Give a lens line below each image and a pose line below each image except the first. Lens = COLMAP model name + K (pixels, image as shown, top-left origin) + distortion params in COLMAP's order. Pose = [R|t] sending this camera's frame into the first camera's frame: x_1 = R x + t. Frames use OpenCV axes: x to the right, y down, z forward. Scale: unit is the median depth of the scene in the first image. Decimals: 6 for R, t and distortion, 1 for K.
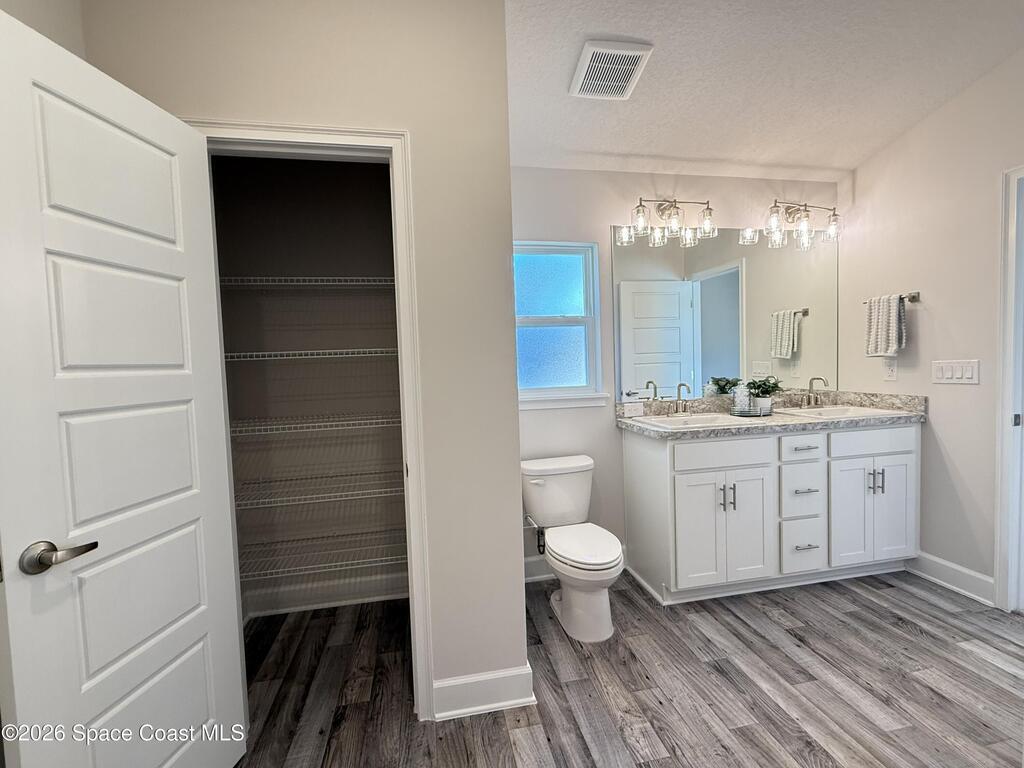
lens RADIAL K [[456.2, 0, 512.0], [0, 456.2, 384.0], [0, 0, 1]] dist [0.001282, -0.000101]
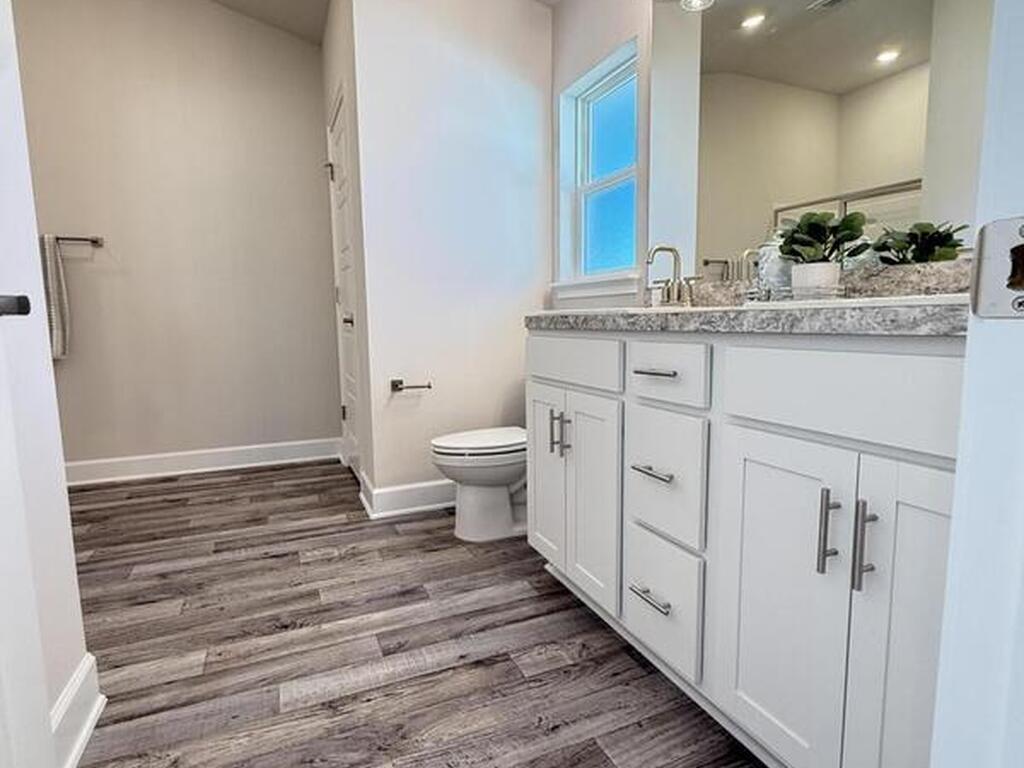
lens RADIAL K [[549.6, 0, 512.0], [0, 549.6, 384.0], [0, 0, 1]] dist [0.002343, -0.000003]
pose [[0.218327, 0.147912, -0.964601, 1.270812], [-0.036129, 0.988994, 0.143475, 0.095399], [0.975207, 0.003526, 0.221268, 0.874473]]
